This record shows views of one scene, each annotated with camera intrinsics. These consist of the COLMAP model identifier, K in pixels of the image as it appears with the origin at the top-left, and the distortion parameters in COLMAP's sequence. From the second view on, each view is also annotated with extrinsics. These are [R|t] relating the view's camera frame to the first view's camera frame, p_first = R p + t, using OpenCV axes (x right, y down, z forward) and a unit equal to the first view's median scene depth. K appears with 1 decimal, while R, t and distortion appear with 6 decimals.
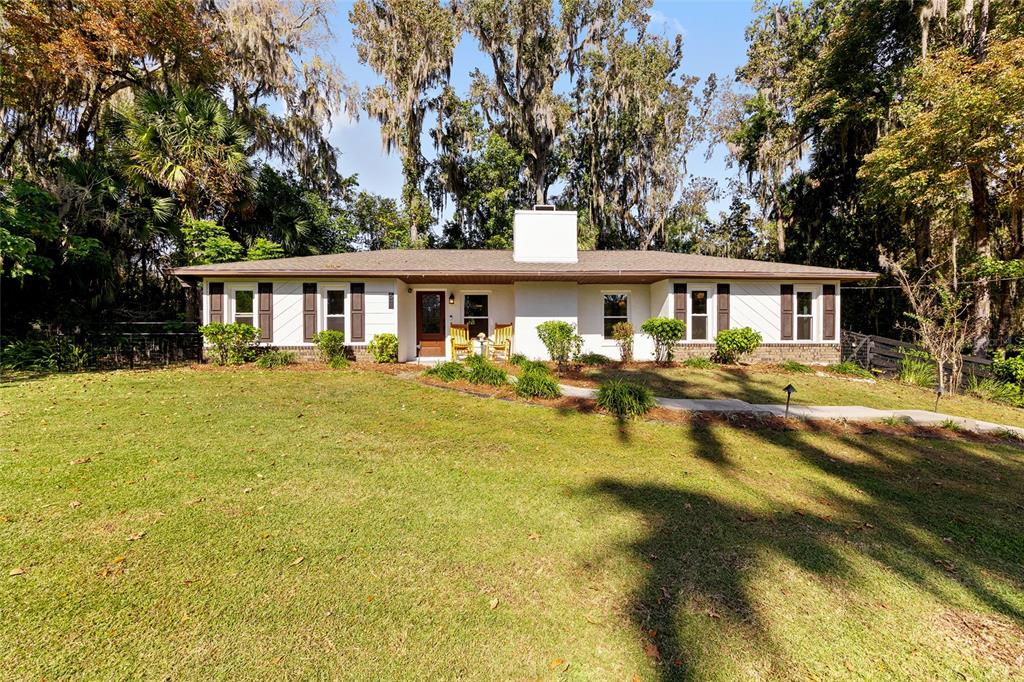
lens RADIAL K [[399.1, 0, 514.7], [0, 399.1, 344.1], [0, 0, 1]] dist [-0.003224, -0.000081]
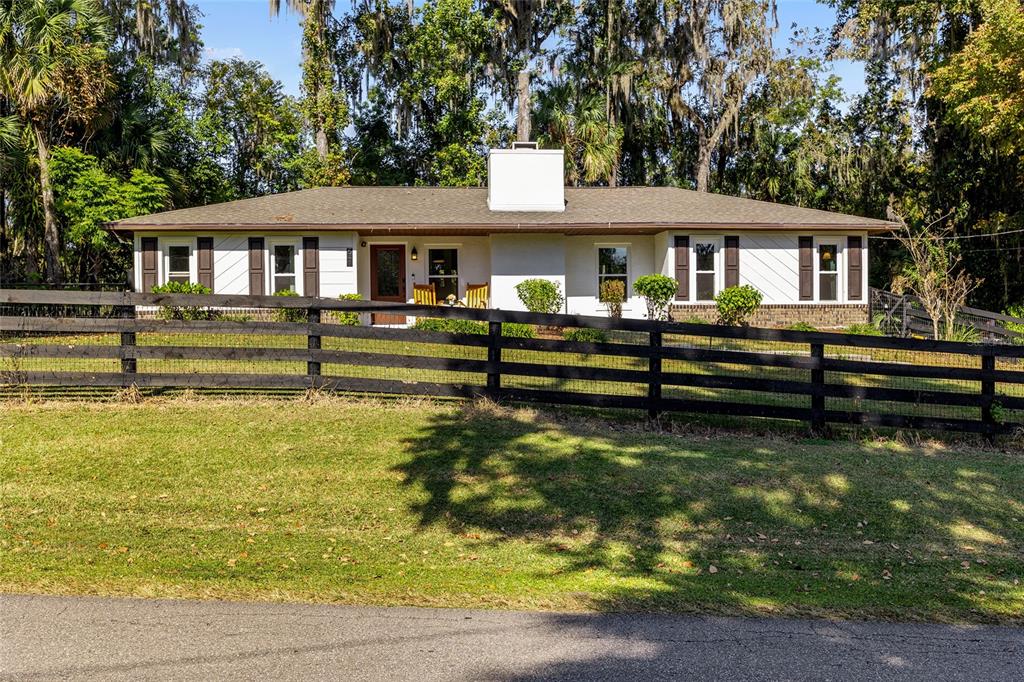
lens RADIAL K [[933.1, 0, 512.0], [0, 933.1, 341.0], [0, 0, 1]] dist [0.005615, -0.003370]
pose [[0.999113, -0.007622, 0.041412, -0.038629], [0.007731, 0.999967, -0.002485, 0.077624], [-0.041392, 0.002803, 0.999139, -0.995897]]
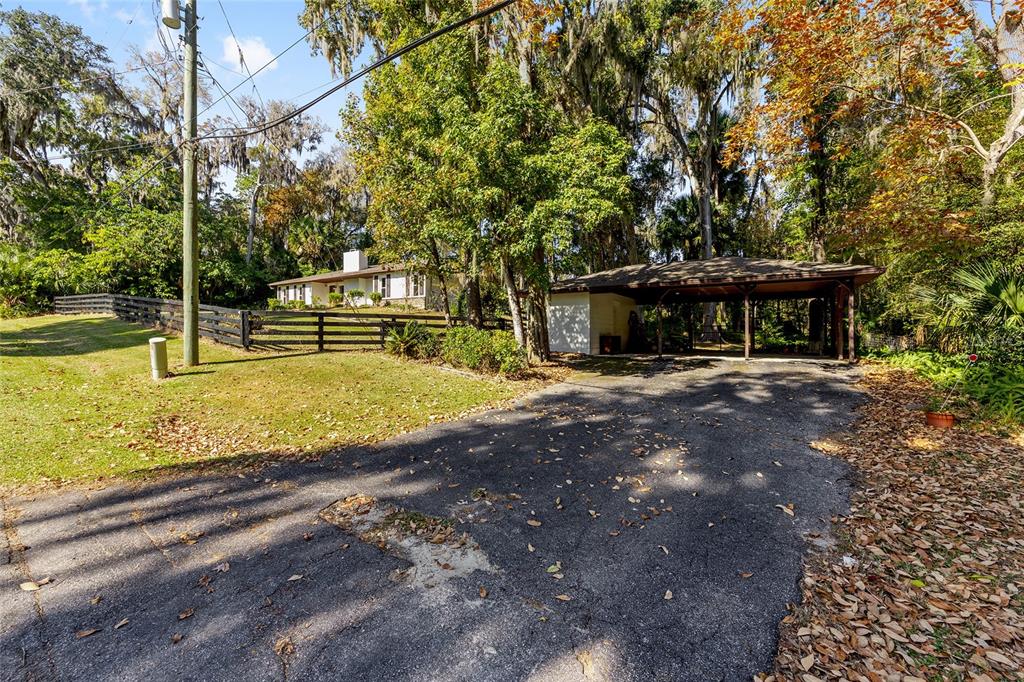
lens RADIAL K [[408.2, 0, 511.9], [0, 408.2, 329.2], [0, 0, 1]] dist [0.000407, 0.000192]
pose [[0.815387, -0.001700, -0.578914, 2.558577], [0.011088, 0.999858, 0.012680, 0.160325], [0.578811, -0.016758, 0.815290, -0.594607]]
